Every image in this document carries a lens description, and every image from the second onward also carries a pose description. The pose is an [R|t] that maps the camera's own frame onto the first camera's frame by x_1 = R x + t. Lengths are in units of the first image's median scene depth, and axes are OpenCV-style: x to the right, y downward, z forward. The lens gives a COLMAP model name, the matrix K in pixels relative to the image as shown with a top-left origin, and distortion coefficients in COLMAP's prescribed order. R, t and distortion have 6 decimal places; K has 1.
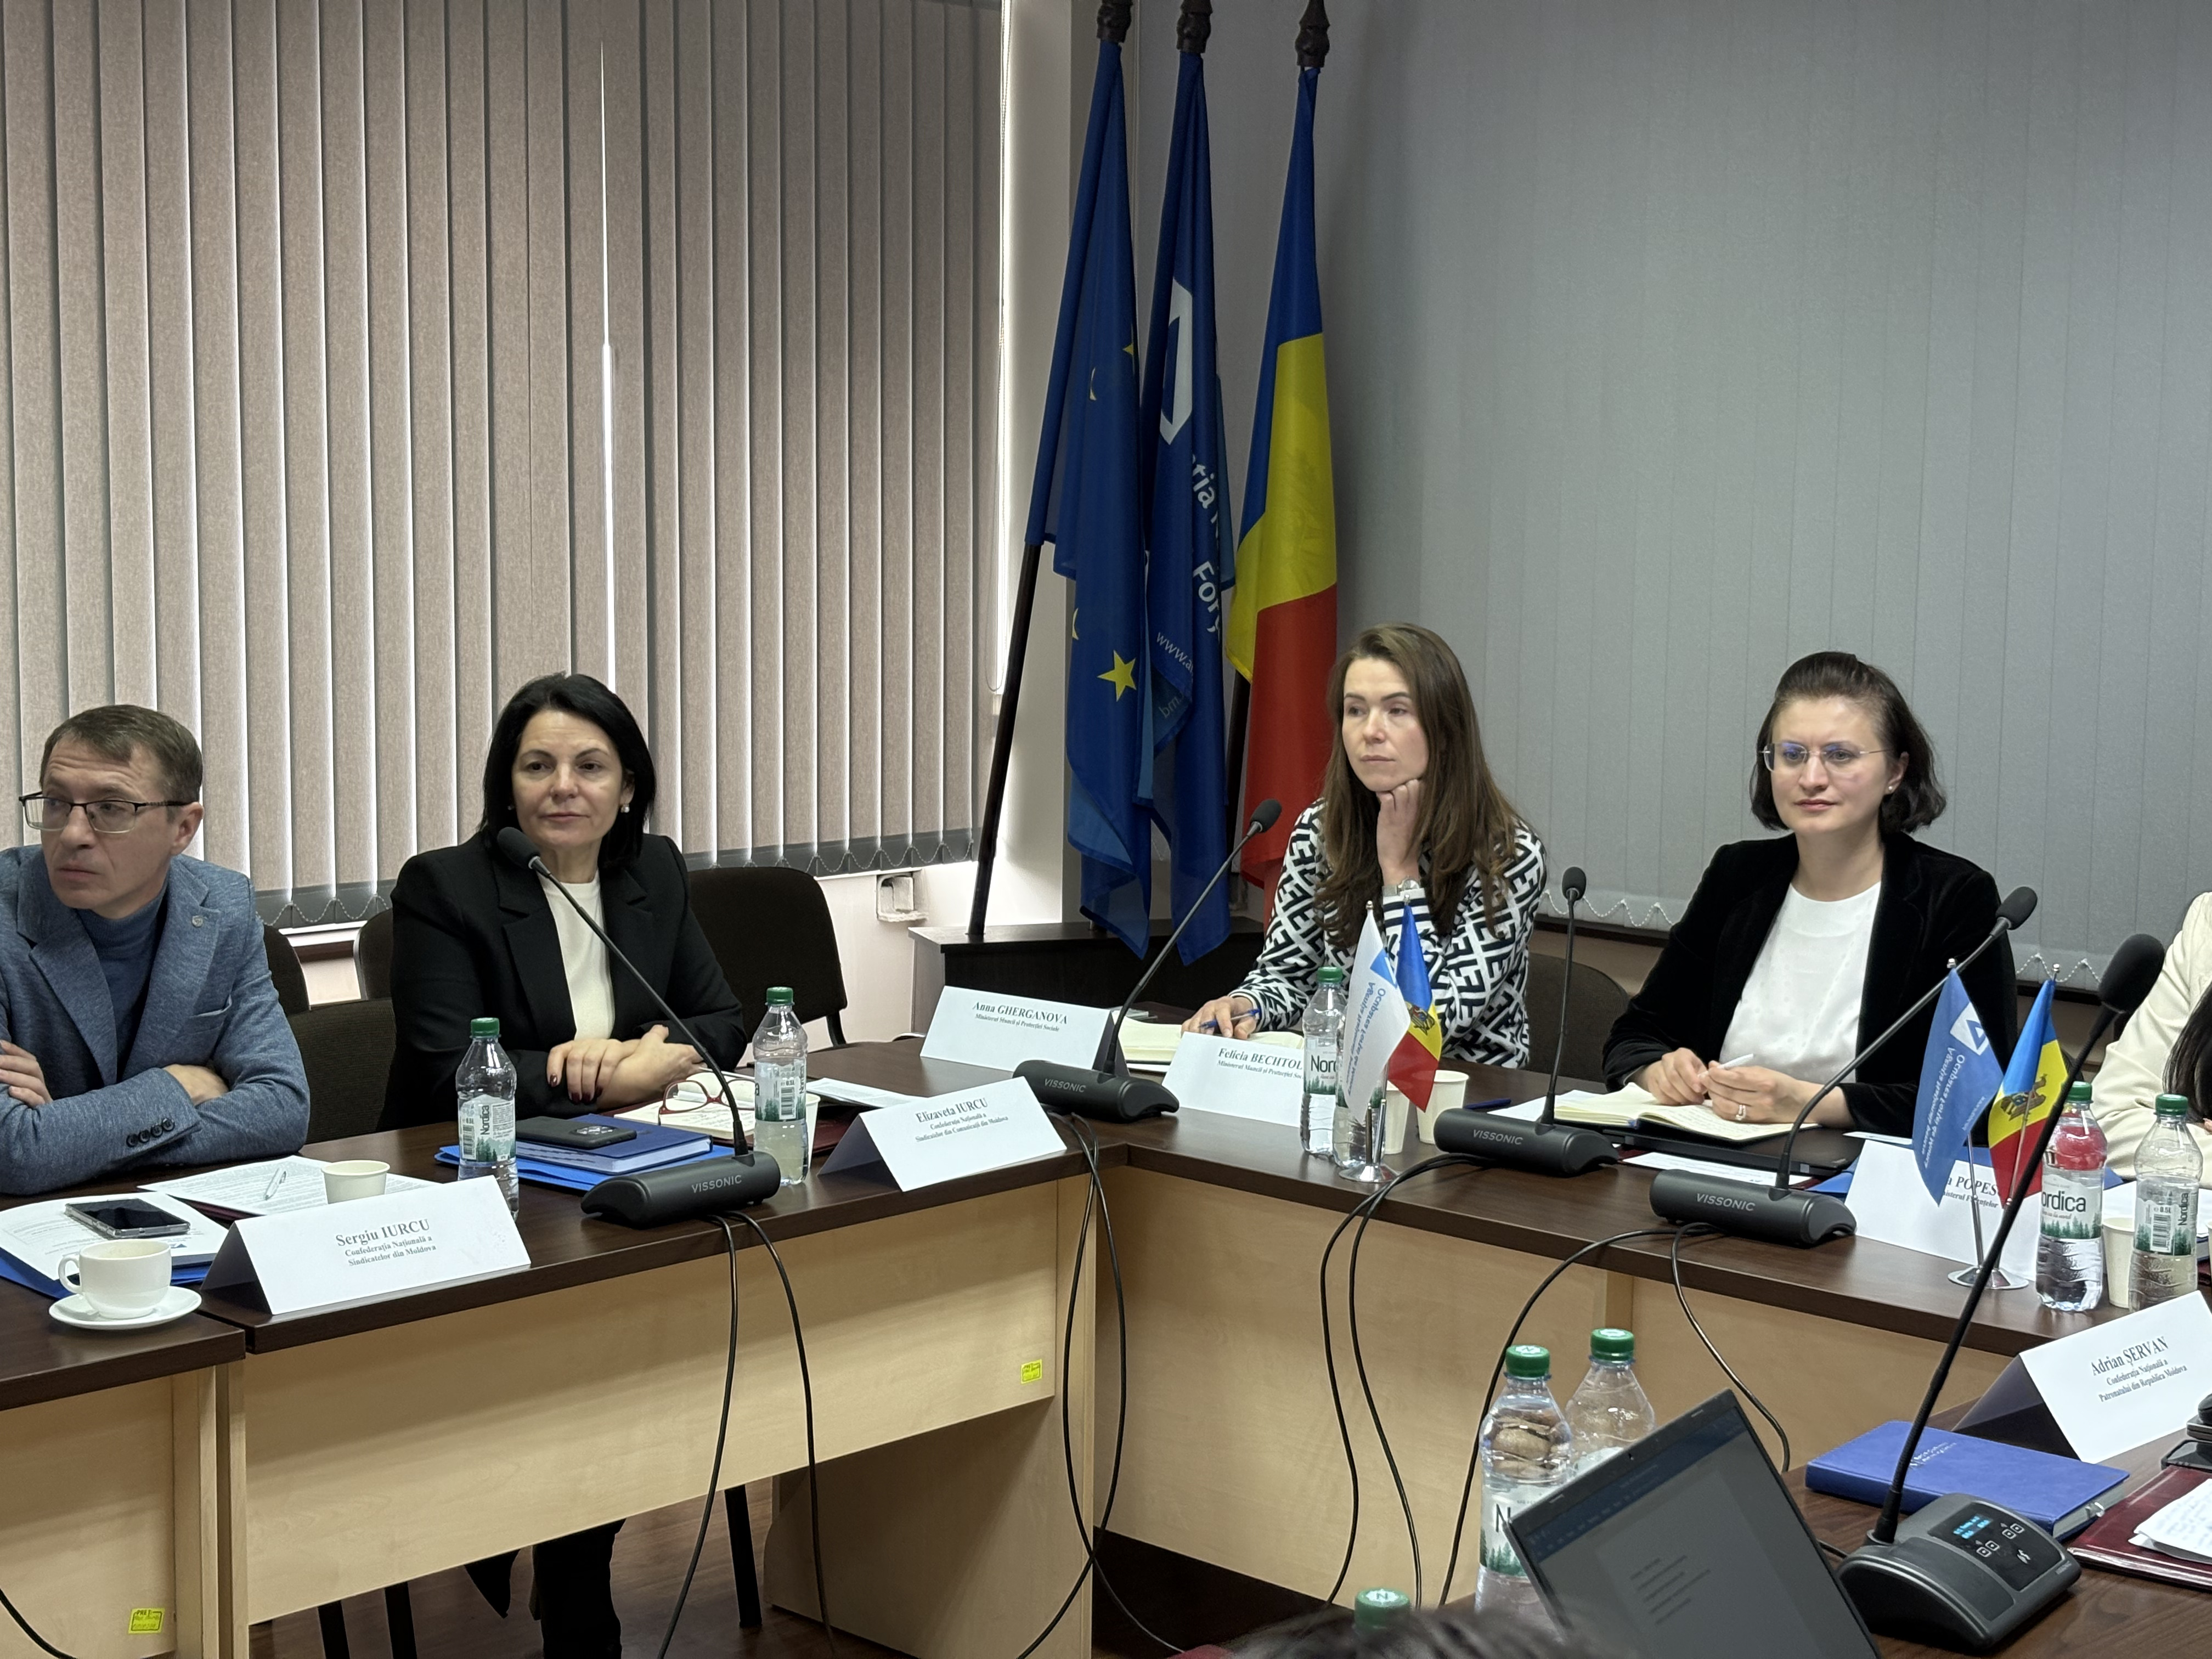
lens RADIAL K [[3410.8, 0, 1107.2], [0, 3410.8, 833.3], [0, 0, 1]] dist [0.130492, 0.000000]
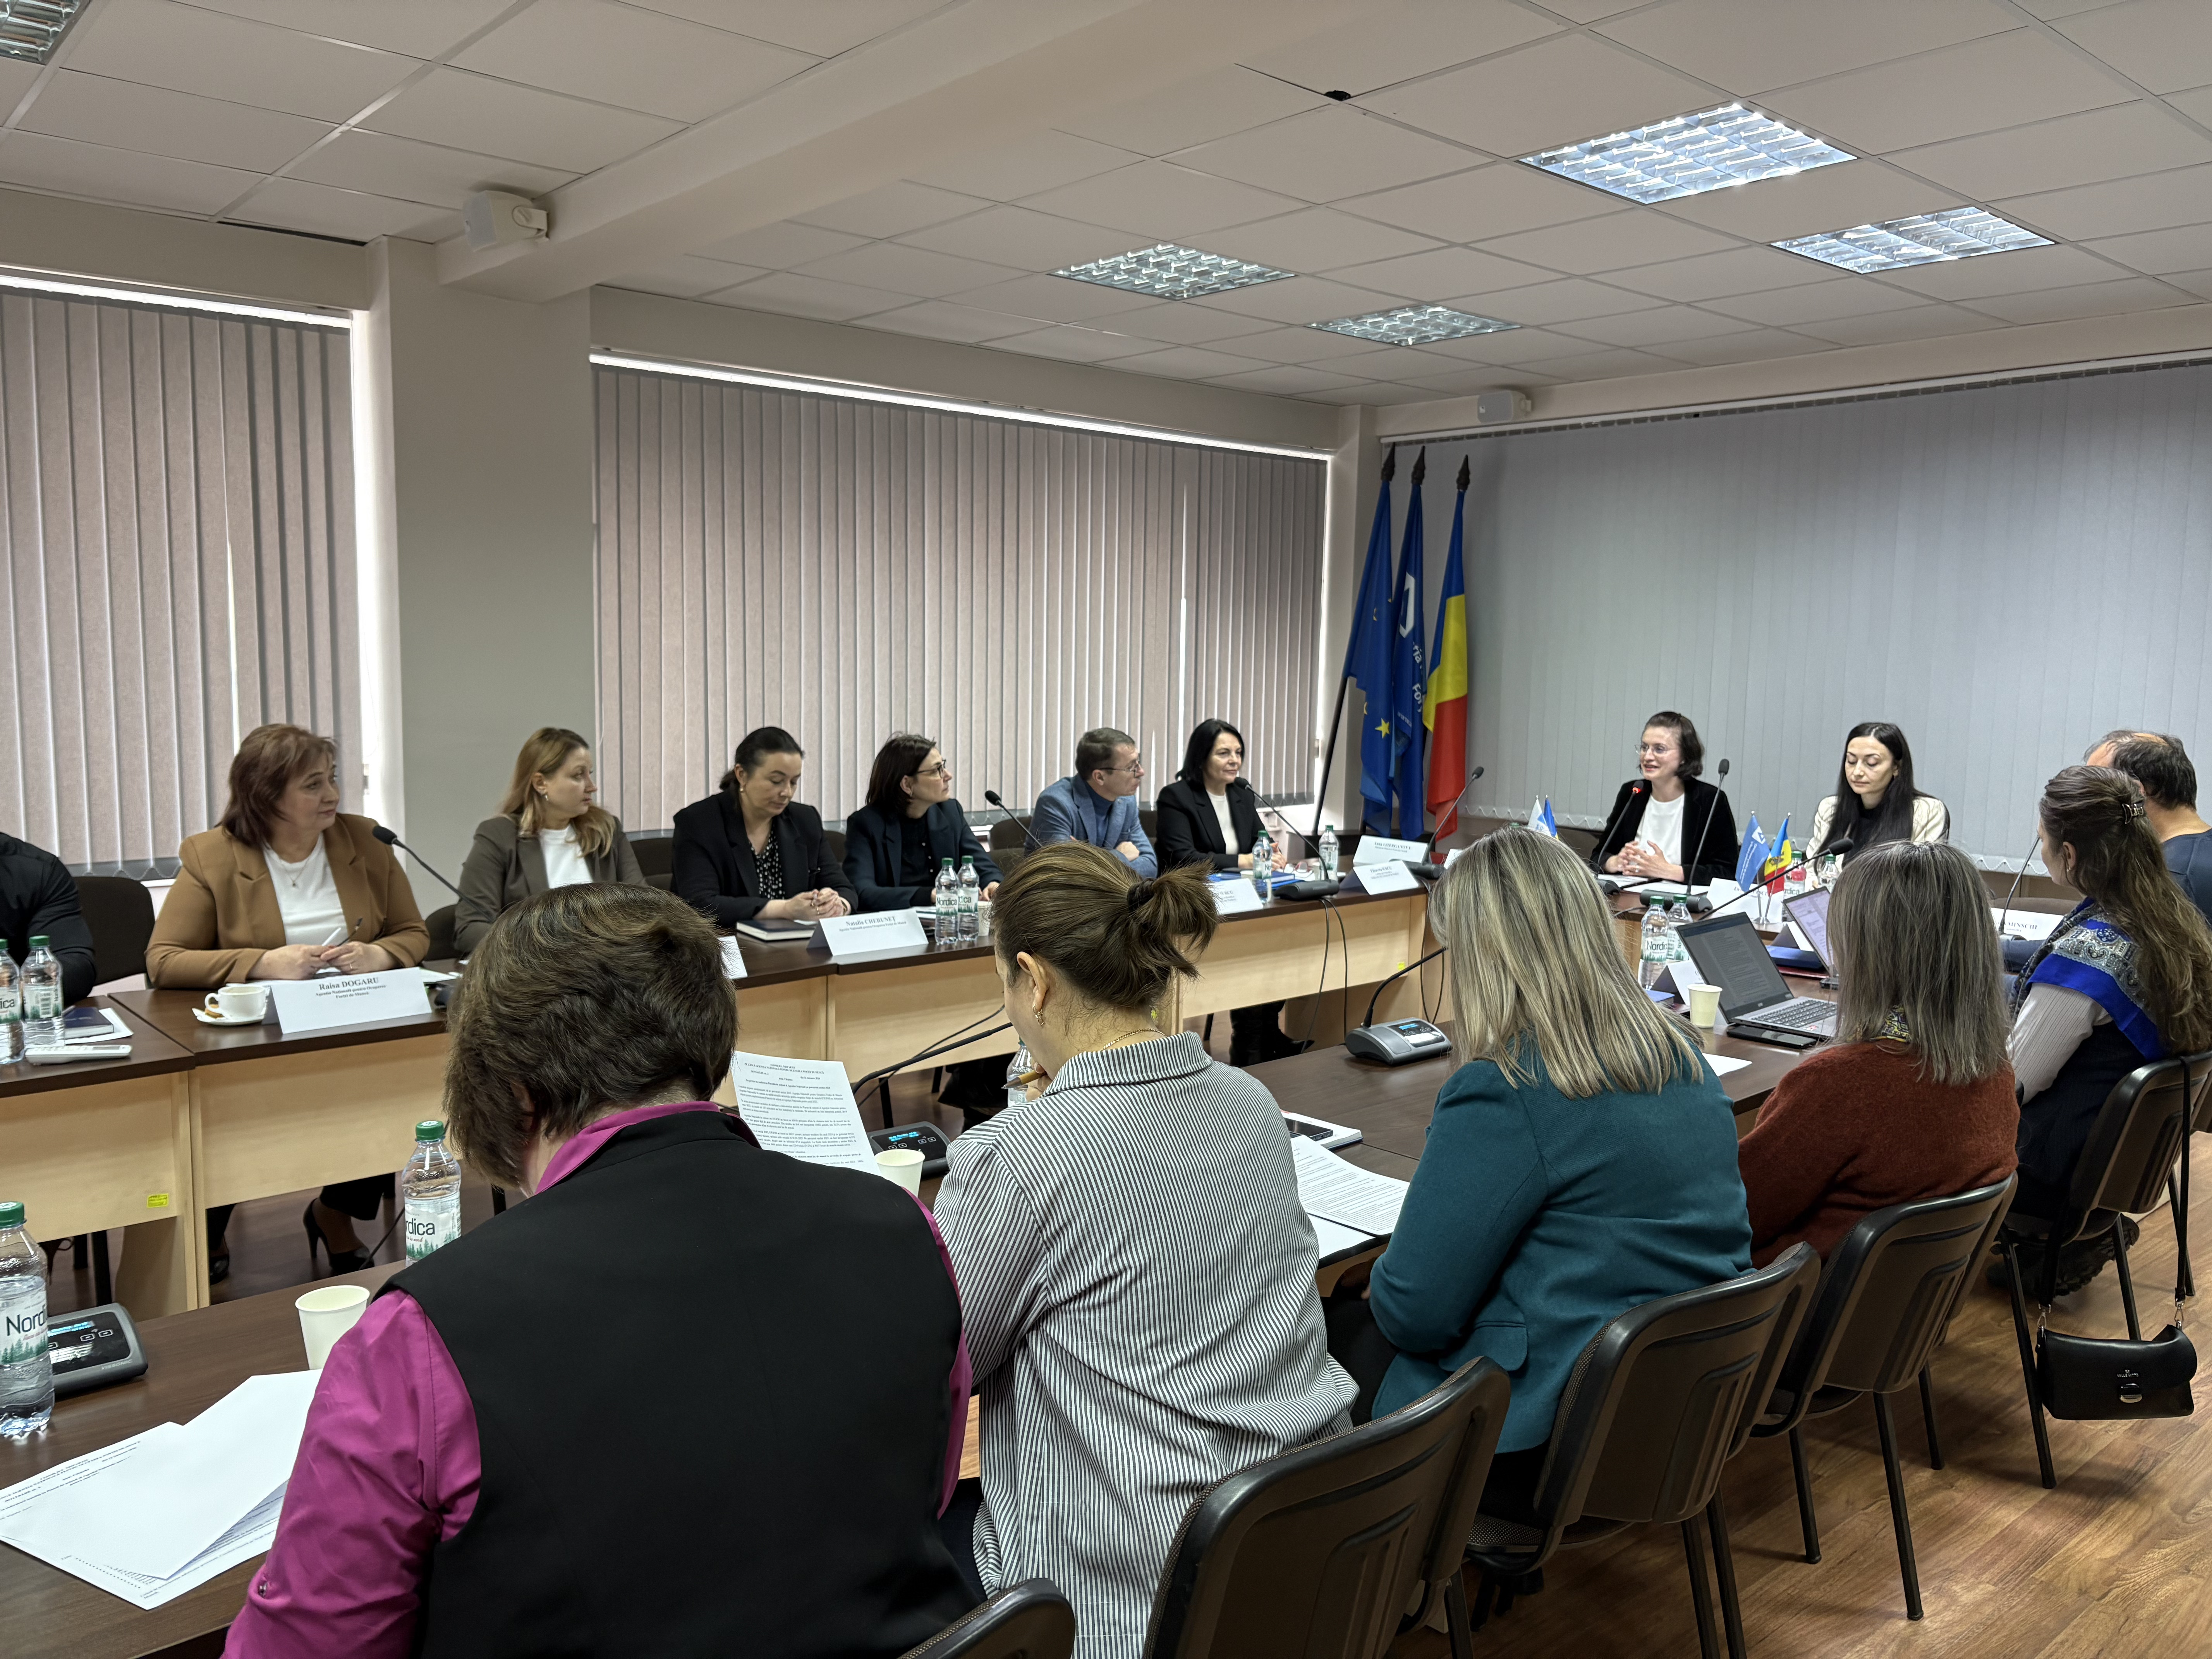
lens RADIAL K [[1696.4, 0, 1107.2], [0, 1696.4, 829.7], [0, 0, 1]] dist [0.007610, 0.000822]
pose [[0.997679, 0.010586, -0.067261, -0.114531], [-0.010938, 0.999928, -0.004868, 0.036932], [0.067205, 0.005593, 0.997724, -0.266223]]
